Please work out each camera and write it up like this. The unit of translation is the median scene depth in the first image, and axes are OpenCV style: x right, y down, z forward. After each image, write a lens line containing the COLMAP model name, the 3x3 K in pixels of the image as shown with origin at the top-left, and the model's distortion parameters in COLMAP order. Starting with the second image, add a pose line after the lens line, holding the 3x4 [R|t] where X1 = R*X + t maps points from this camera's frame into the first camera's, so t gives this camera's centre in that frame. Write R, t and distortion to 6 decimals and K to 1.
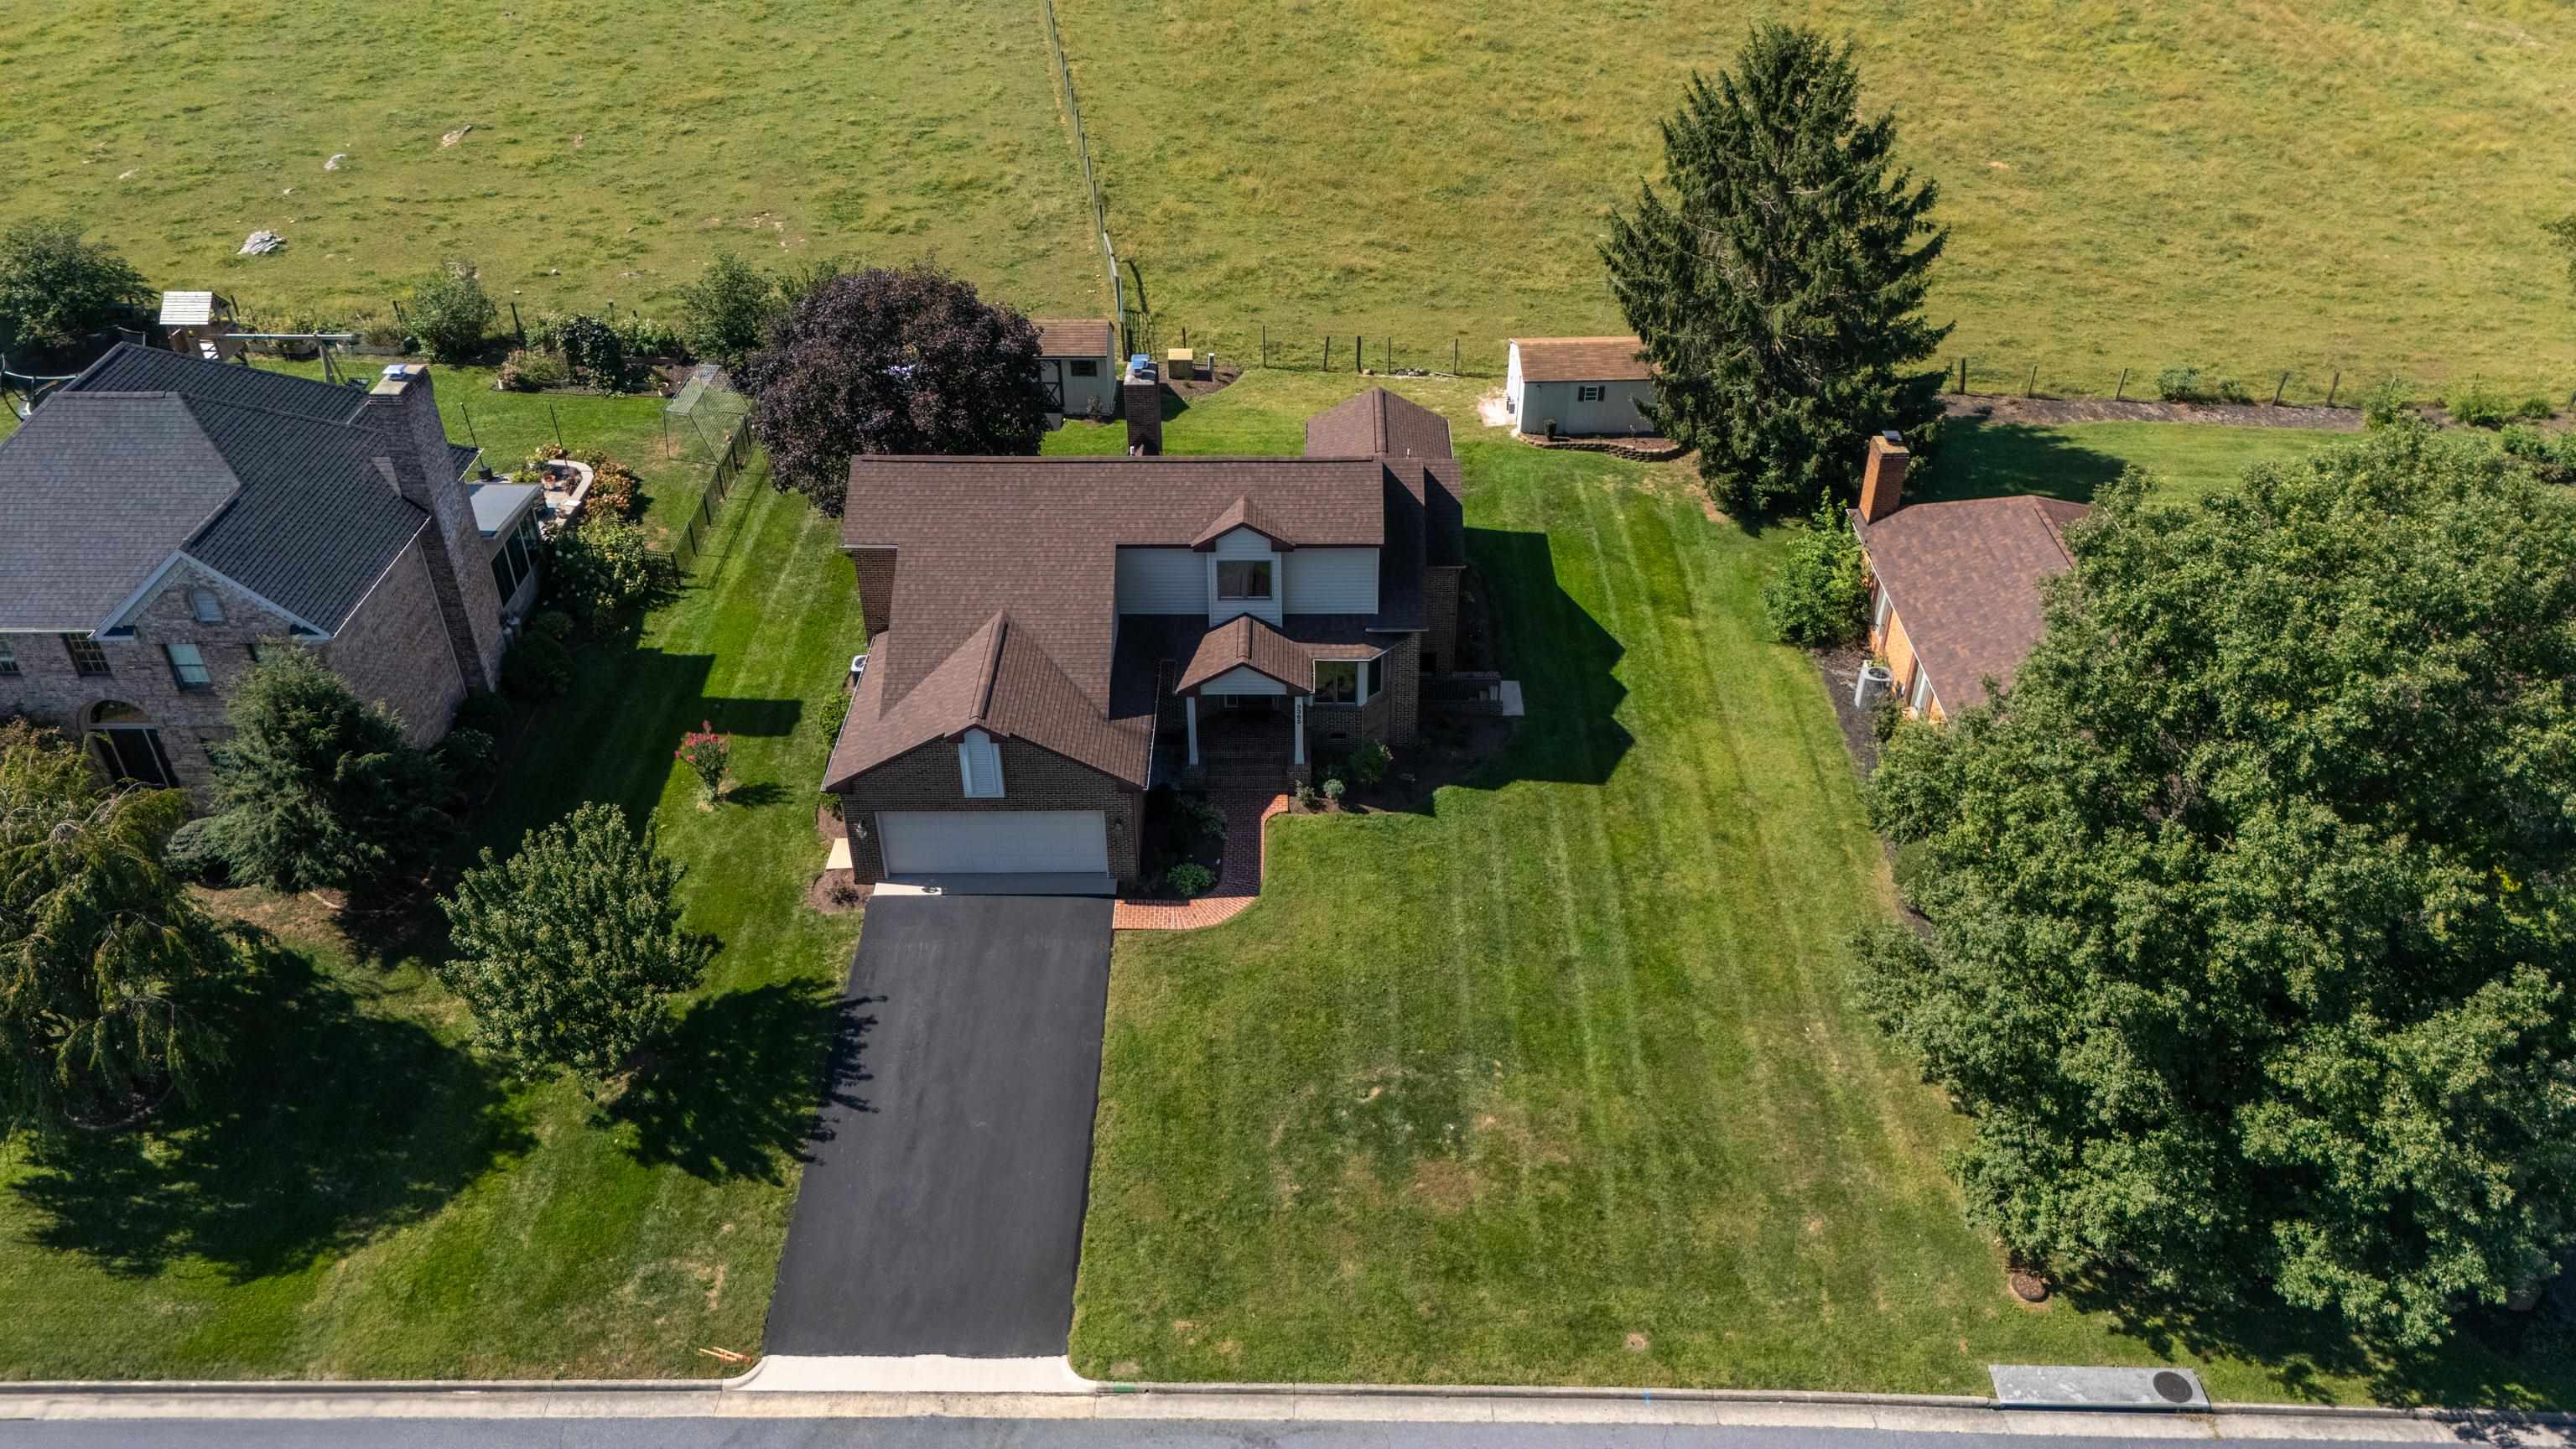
lens RADIAL K [[1890.4, 0, 1283.6], [0, 1890.4, 727.3], [0, 0, 1]] dist [0.062992, -0.056737]
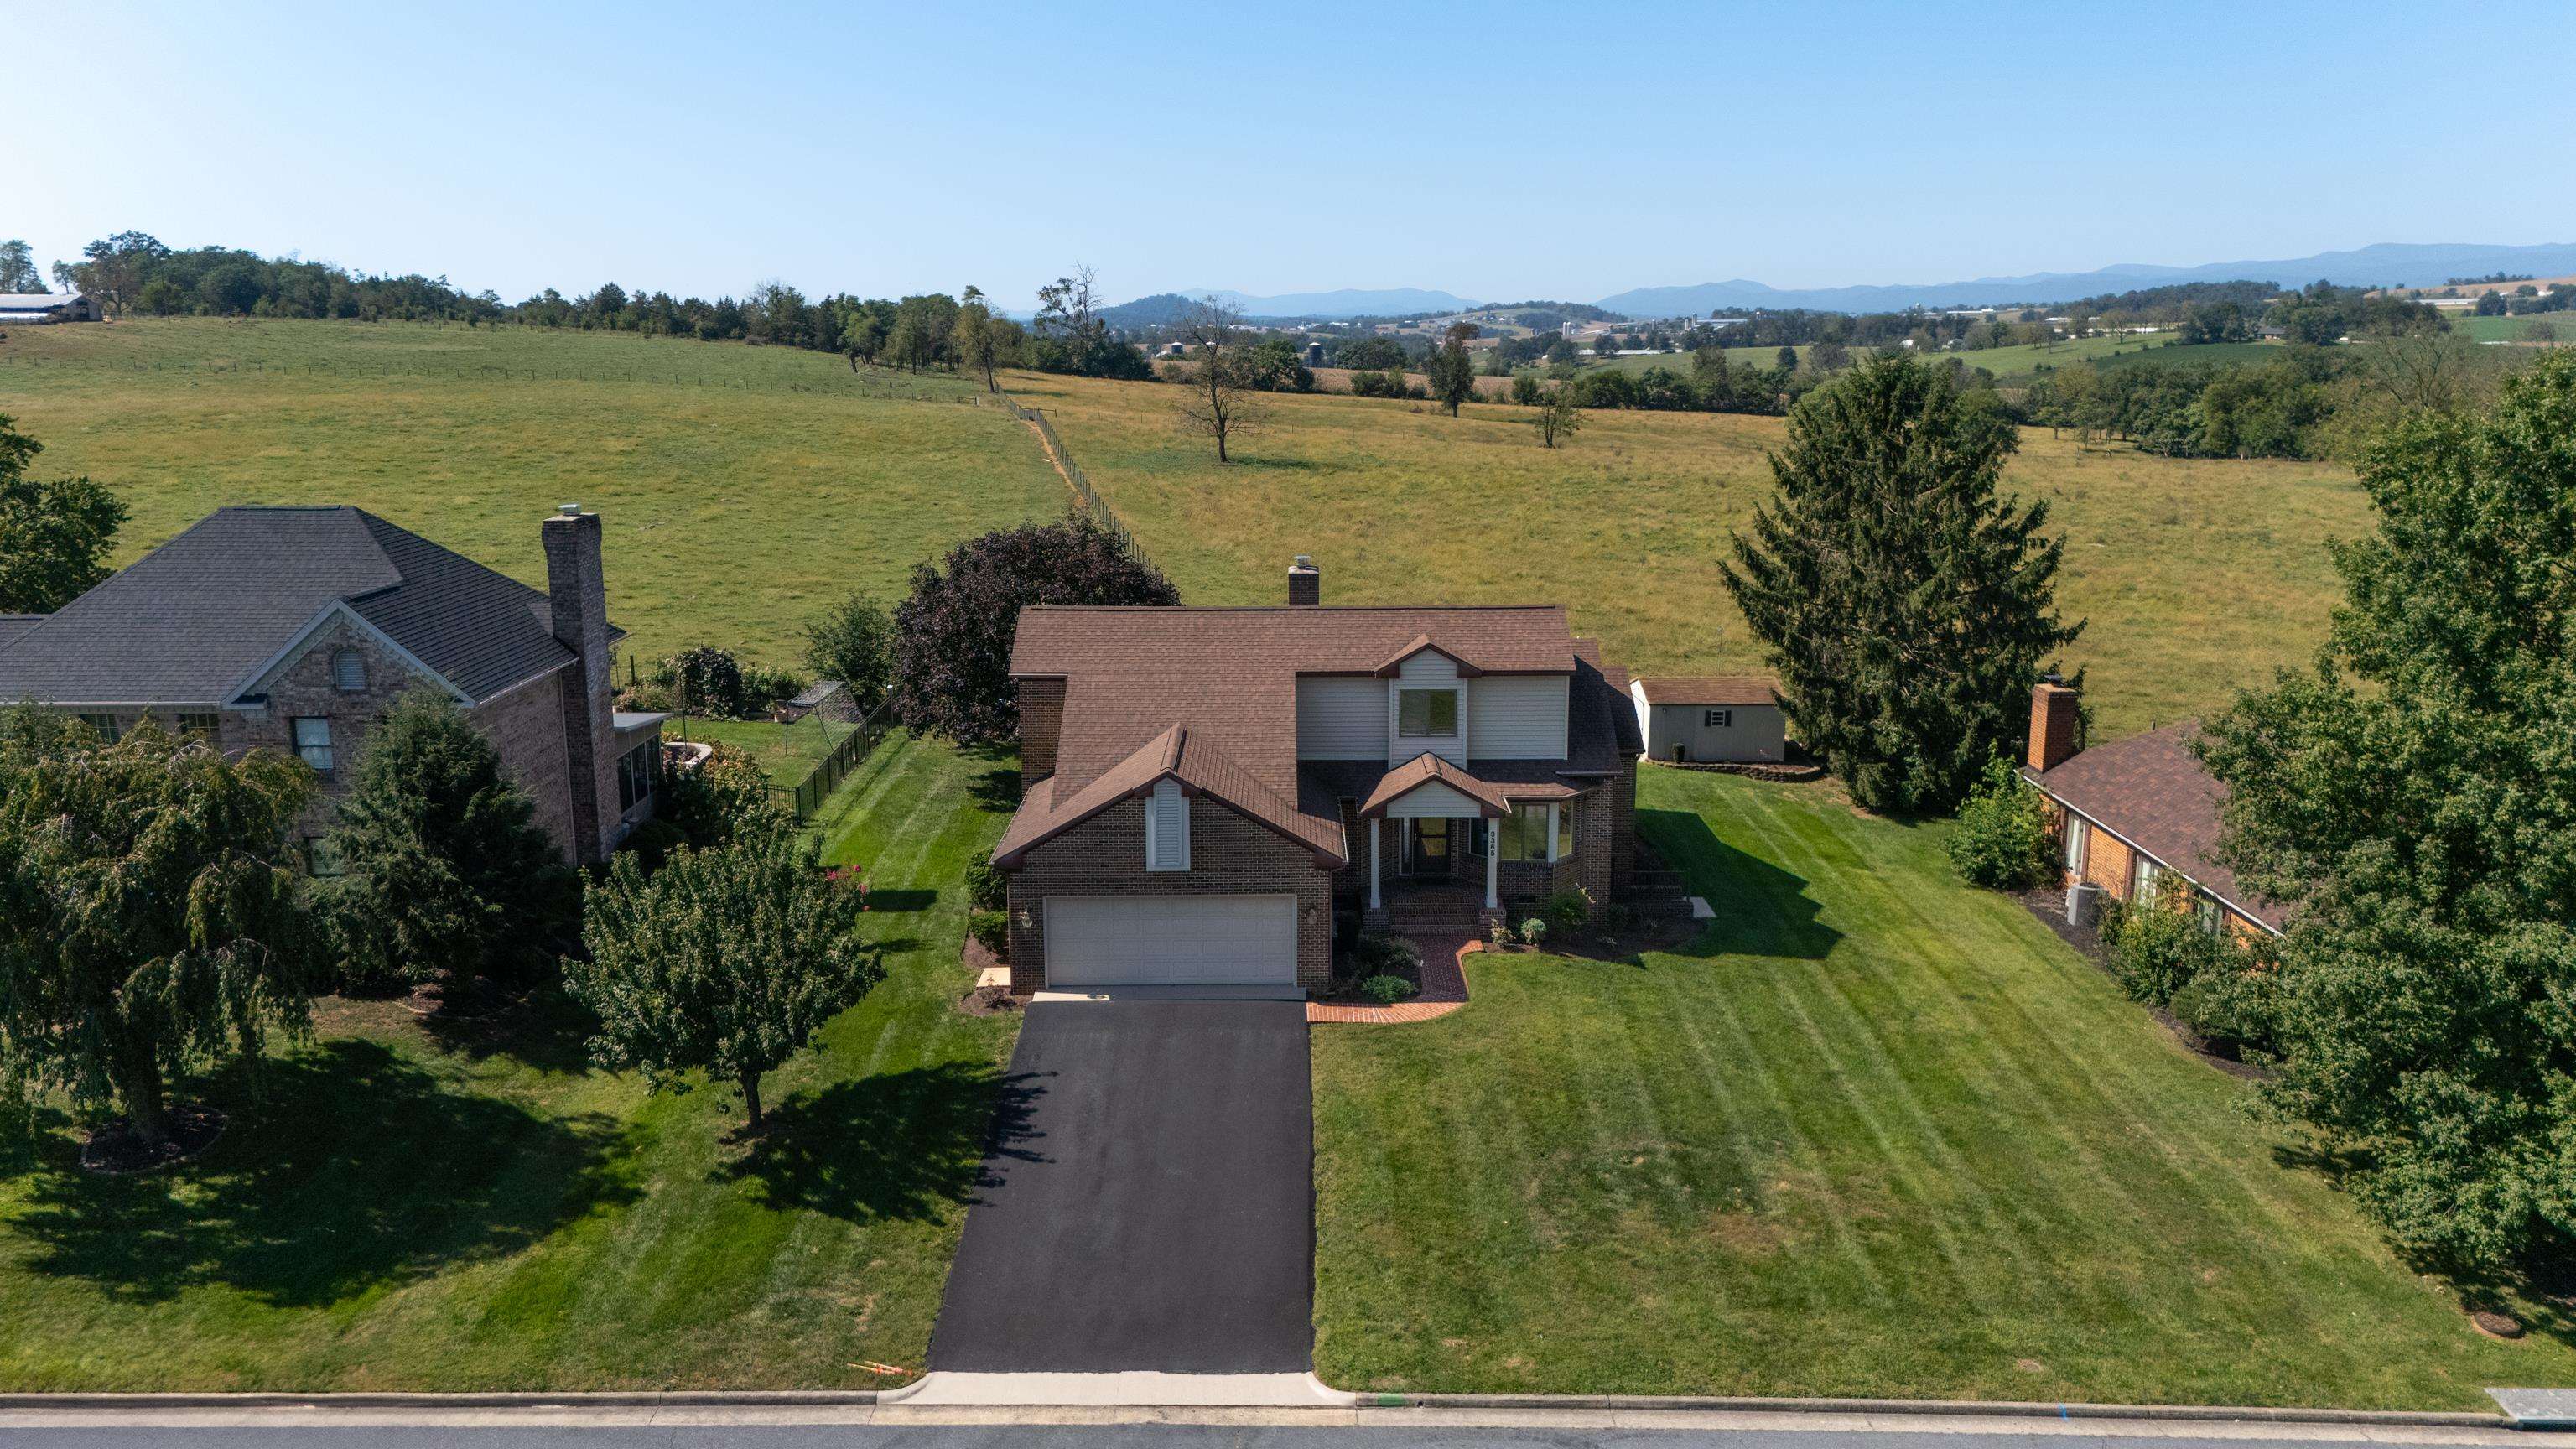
lens RADIAL K [[1890.5, 0, 1283.4], [0, 1890.5, 724.8], [0, 0, 1]] dist [0.076651, -0.079829]
pose [[0.999961, 0.003417, 0.008168, -0.116036], [0.000038, 0.920853, -0.389910, 0.340529], [-0.008854, 0.389895, 0.920817, 0.146128]]
